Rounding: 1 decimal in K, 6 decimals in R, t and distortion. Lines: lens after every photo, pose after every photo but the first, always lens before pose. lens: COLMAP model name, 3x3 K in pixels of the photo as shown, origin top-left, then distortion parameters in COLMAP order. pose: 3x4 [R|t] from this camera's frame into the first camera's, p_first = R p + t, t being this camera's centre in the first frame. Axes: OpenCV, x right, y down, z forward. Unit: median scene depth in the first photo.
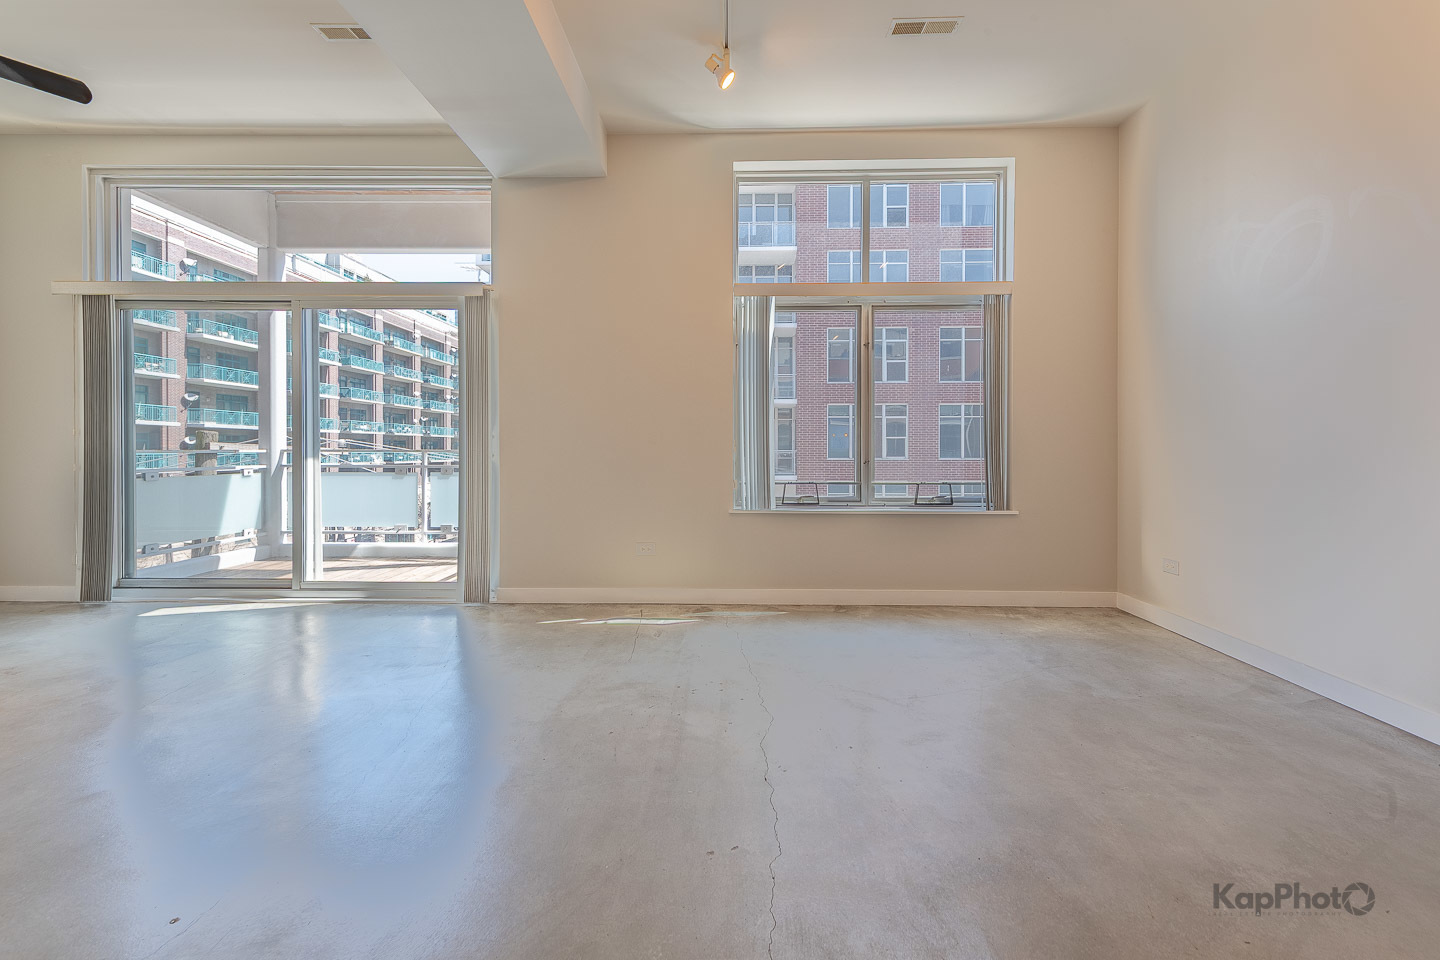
lens RADIAL K [[607.4, 0, 745.2], [0, 607.4, 449.5], [0, 0, 1]] dist [-0.000111, -0.000440]
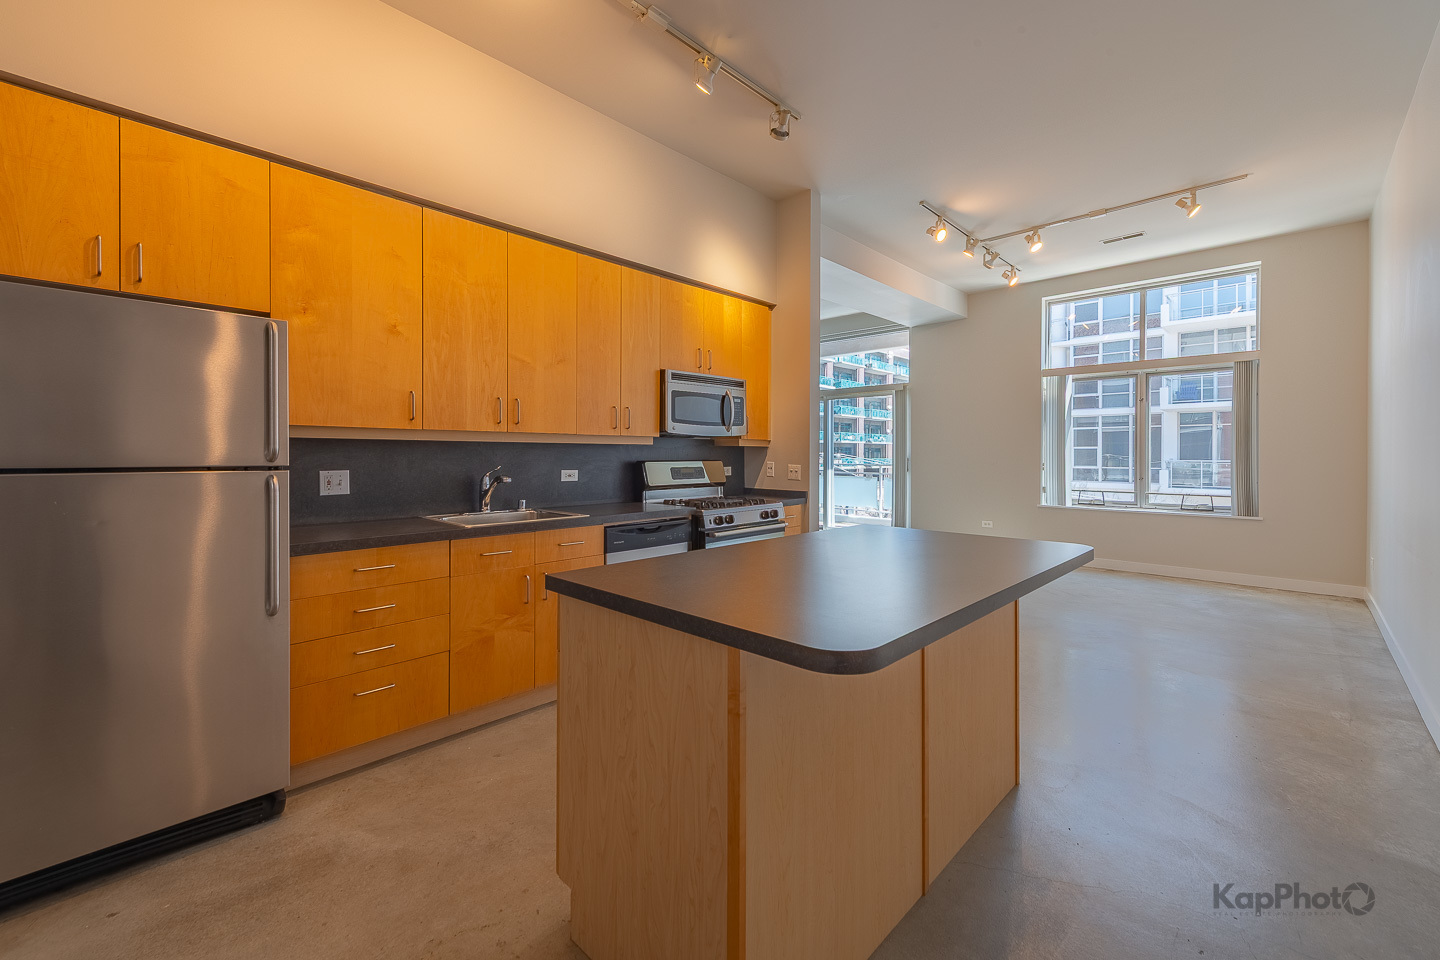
lens RADIAL K [[602.3, 0, 720.1], [0, 602.3, 460.0], [0, 0, 1]] dist [0.021114, -0.000209]
pose [[0.716105, 0.009606, -0.697927, 0.349604], [-0.002708, 0.999936, 0.010984, -0.027722], [0.697988, -0.005976, 0.716085, -0.562896]]
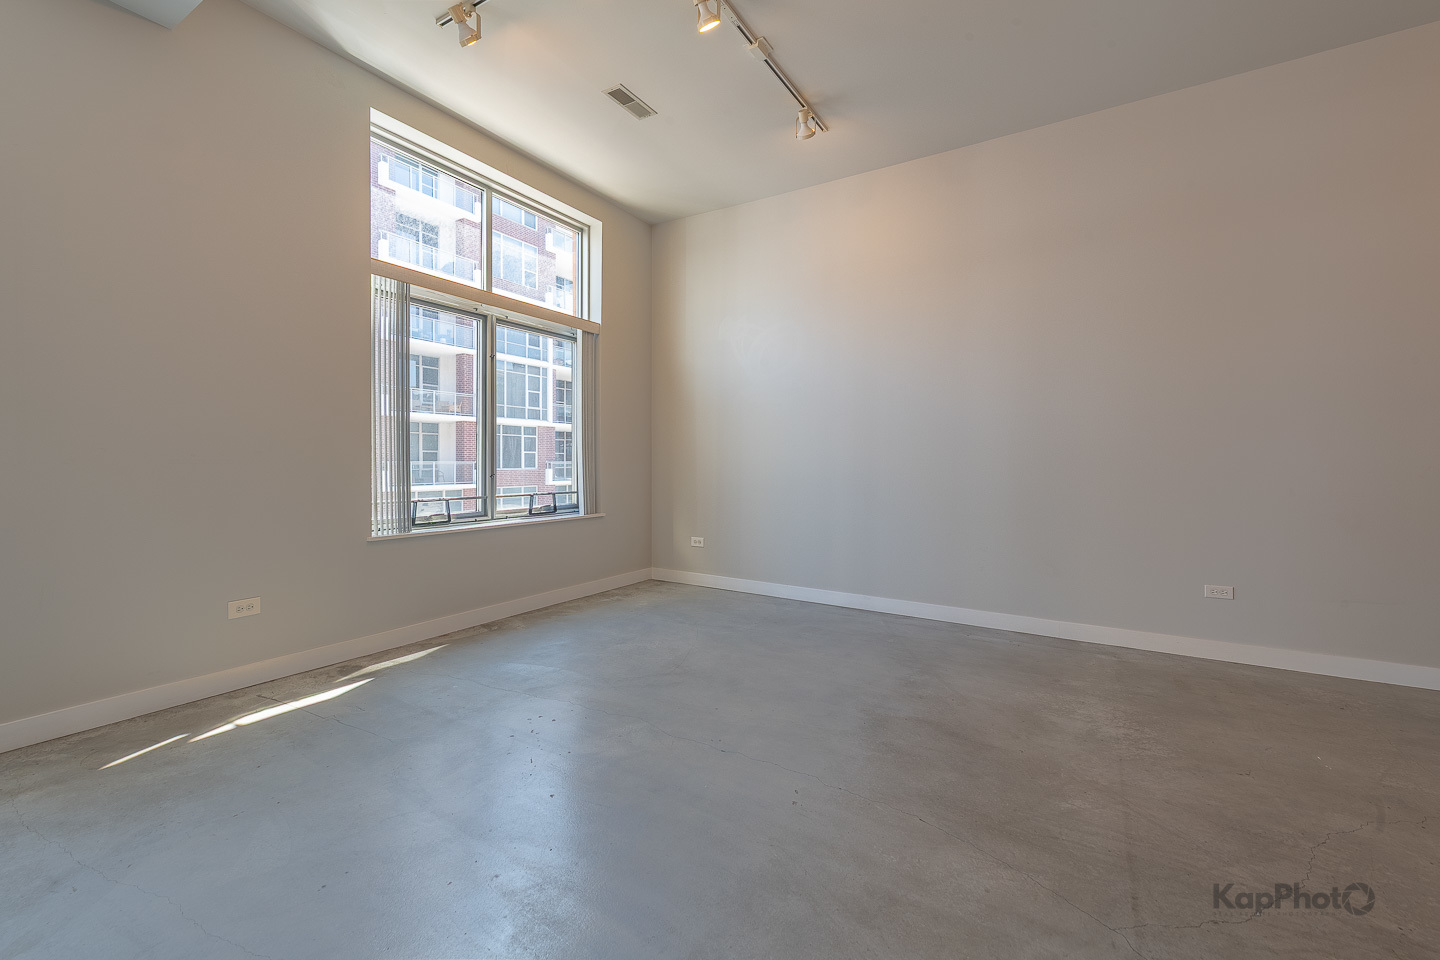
lens RADIAL K [[591.0, 0, 675.2], [0, 591.0, 464.7], [0, 0, 1]] dist [0.001374, 0.000268]
pose [[0.558003, -0.002989, 0.829833, -0.303732], [-0.002946, 0.999980, 0.005582, -0.002290], [-0.829834, -0.005559, 0.557983, 0.145110]]
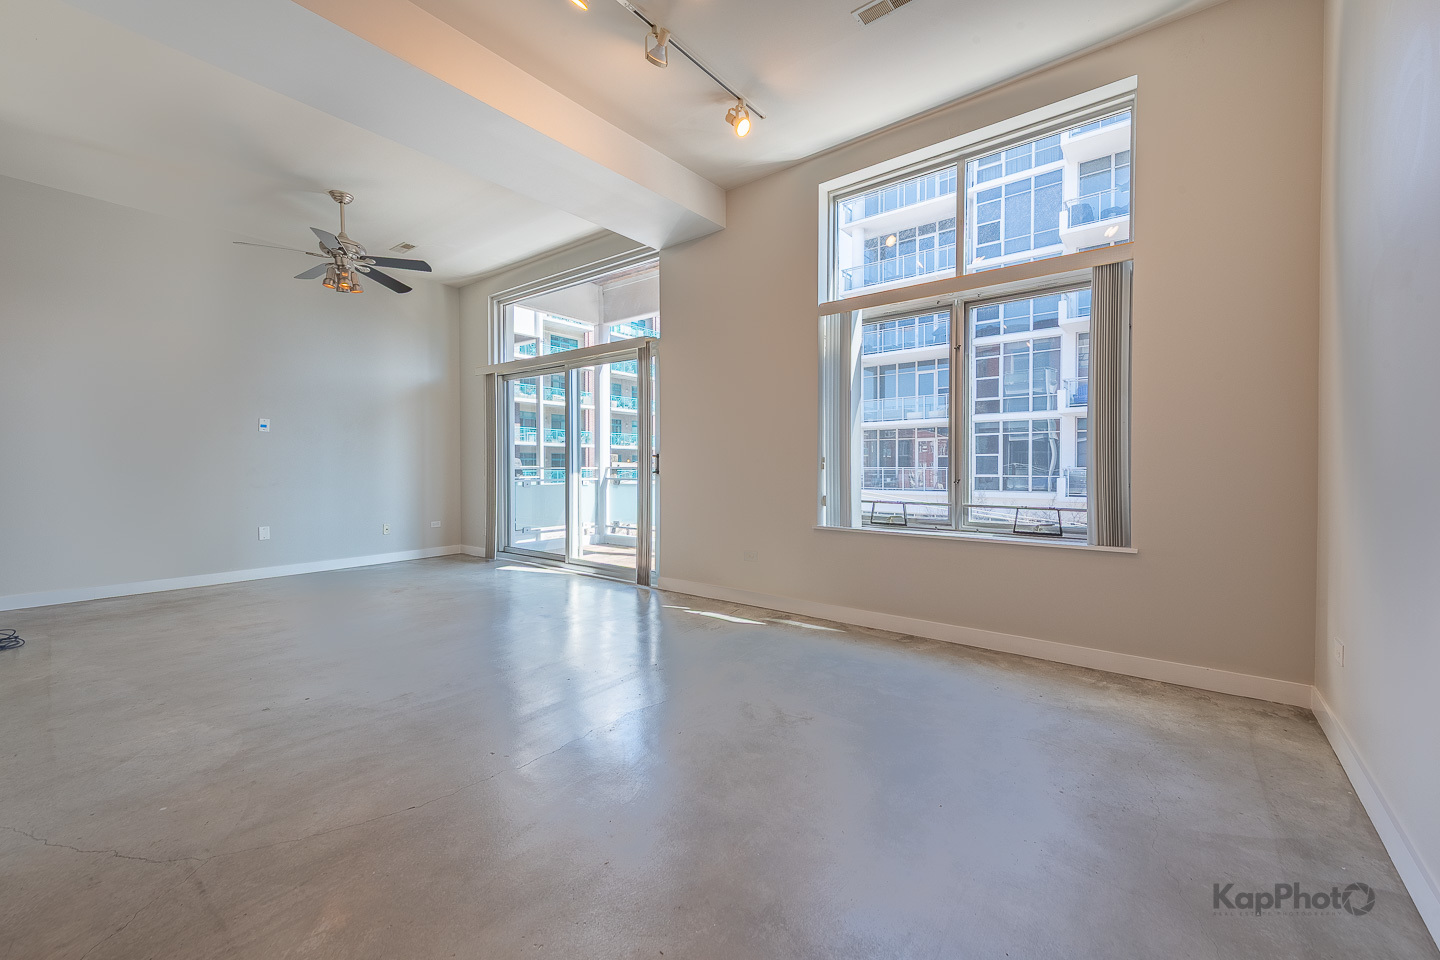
lens RADIAL K [[609.8, 0, 722.2], [0, 609.8, 476.9], [0, 0, 1]] dist [0.001904, 0.000349]
pose [[0.784802, 0.009506, -0.619674, 0.334049], [0.001260, 0.999856, 0.016933, -0.000661], [0.619746, -0.014070, 0.784677, 0.059304]]
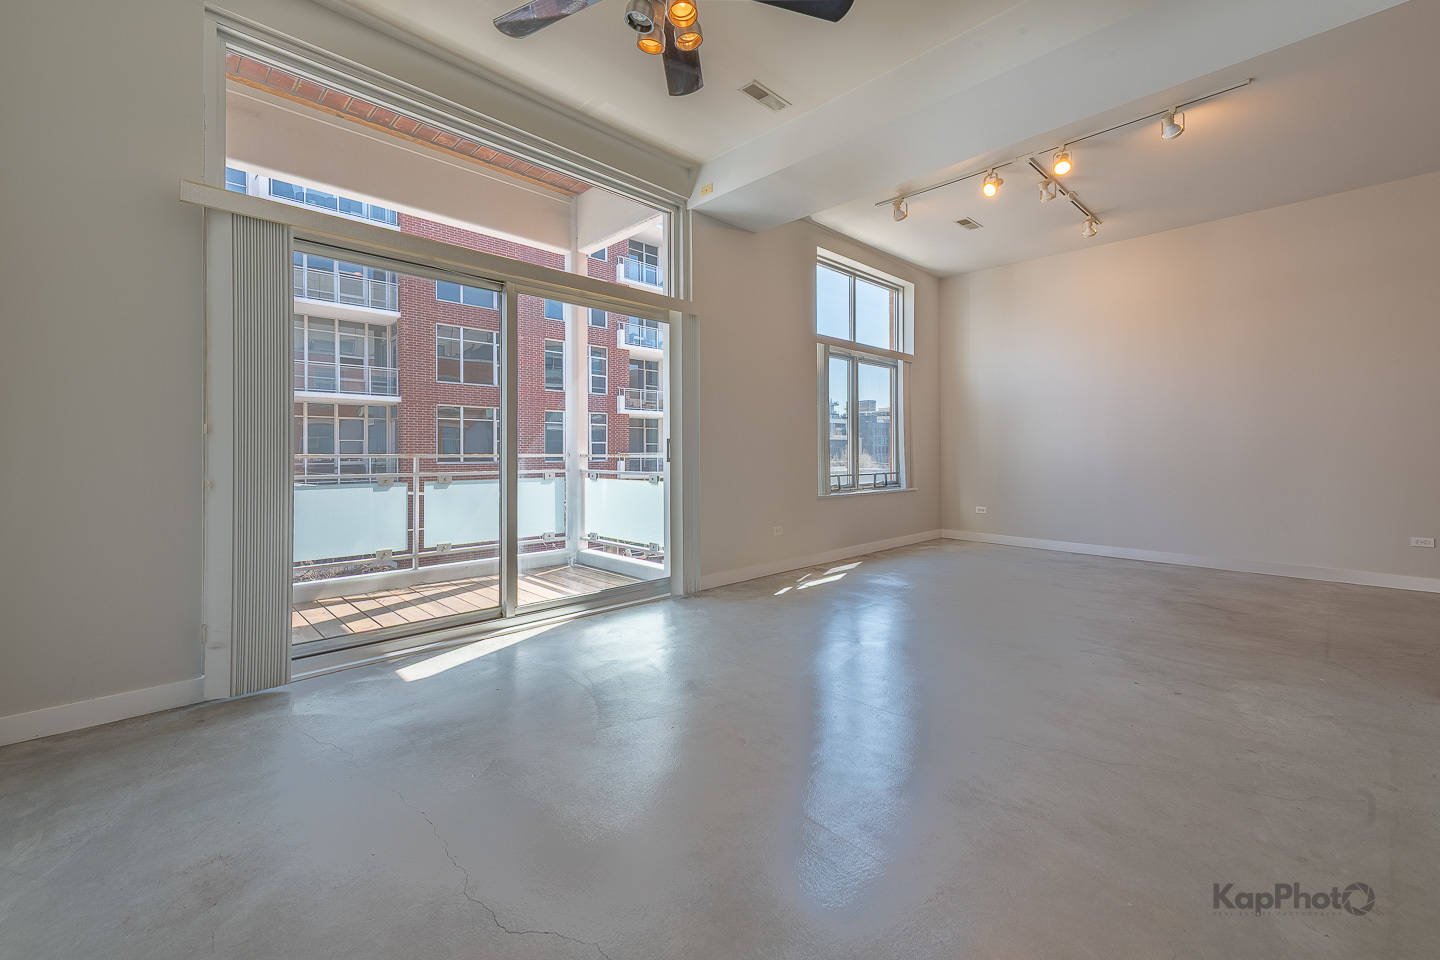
lens RADIAL K [[591.9, 0, 719.4], [0, 591.9, 449.3], [0, 0, 1]] dist [0.002025, -0.000497]
pose [[0.710266, 0.001852, 0.703931, -0.761061], [0.000990, 0.999993, -0.003629, -0.002166], [-0.703933, 0.003274, 0.710259, 0.128397]]
